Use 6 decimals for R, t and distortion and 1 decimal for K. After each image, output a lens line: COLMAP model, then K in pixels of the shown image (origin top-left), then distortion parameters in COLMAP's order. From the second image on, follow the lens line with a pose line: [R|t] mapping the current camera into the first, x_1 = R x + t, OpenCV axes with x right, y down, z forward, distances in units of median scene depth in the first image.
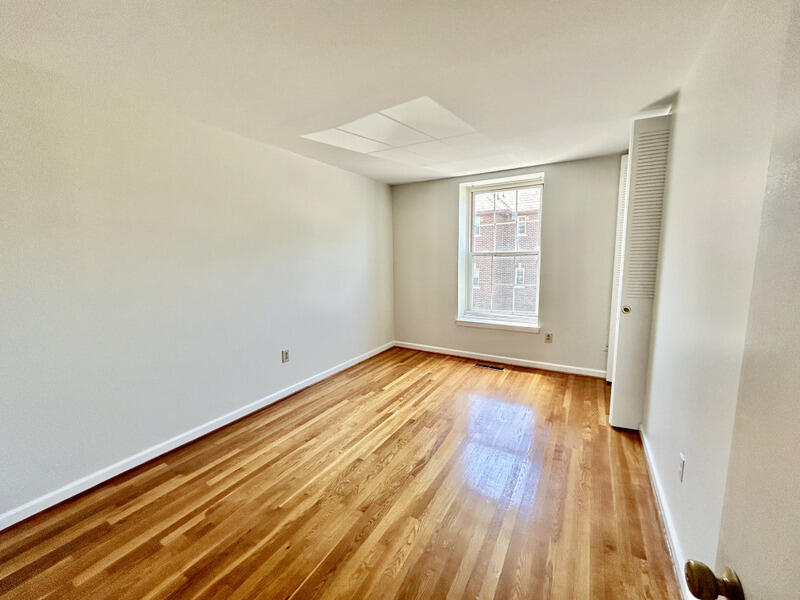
lens RADIAL K [[325.4, 0, 396.6], [0, 325.4, 298.8], [0, 0, 1]] dist [0.003185, -0.000185]
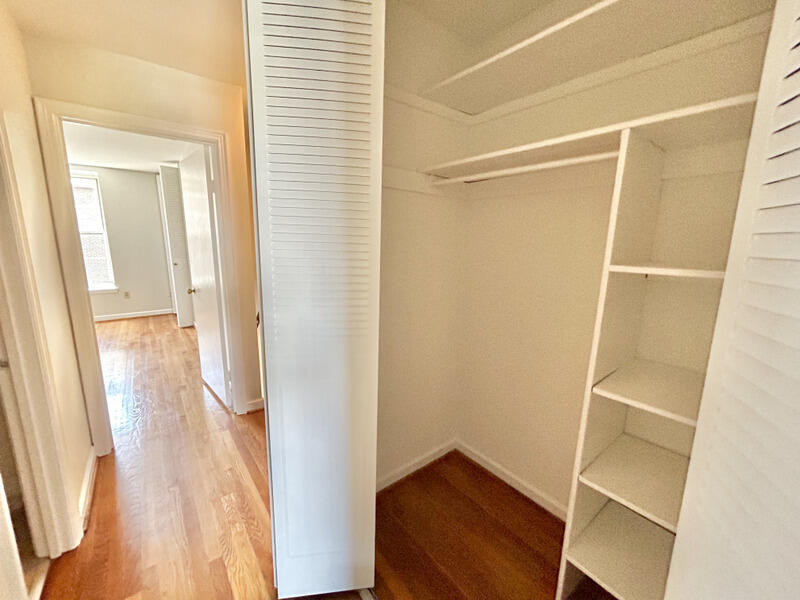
lens RADIAL K [[325.4, 0, 398.0], [0, 325.4, 298.4], [0, 0, 1]] dist [0.003185, -0.000185]
pose [[0.361824, -0.154322, 0.919385, -0.571248], [0.108465, 0.986474, 0.122896, 0.128546], [-0.925915, 0.055254, 0.373668, -0.852671]]
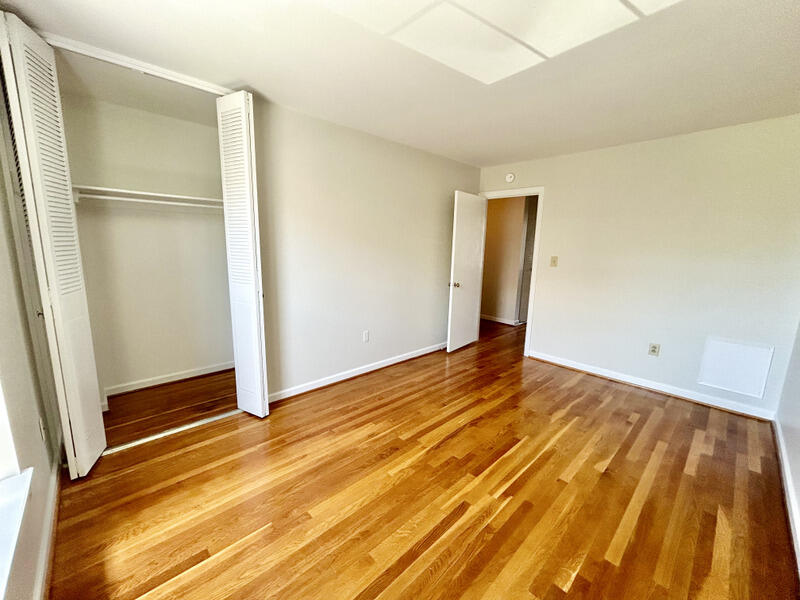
lens RADIAL K [[325.4, 0, 399.6], [0, 325.4, 306.1], [0, 0, 1]] dist [0.003185, -0.000185]
pose [[-0.963034, -0.056369, 0.263415, 0.038297], [0.028605, 0.950934, 0.308070, -0.207372], [-0.267856, 0.304216, -0.914169, 1.610934]]
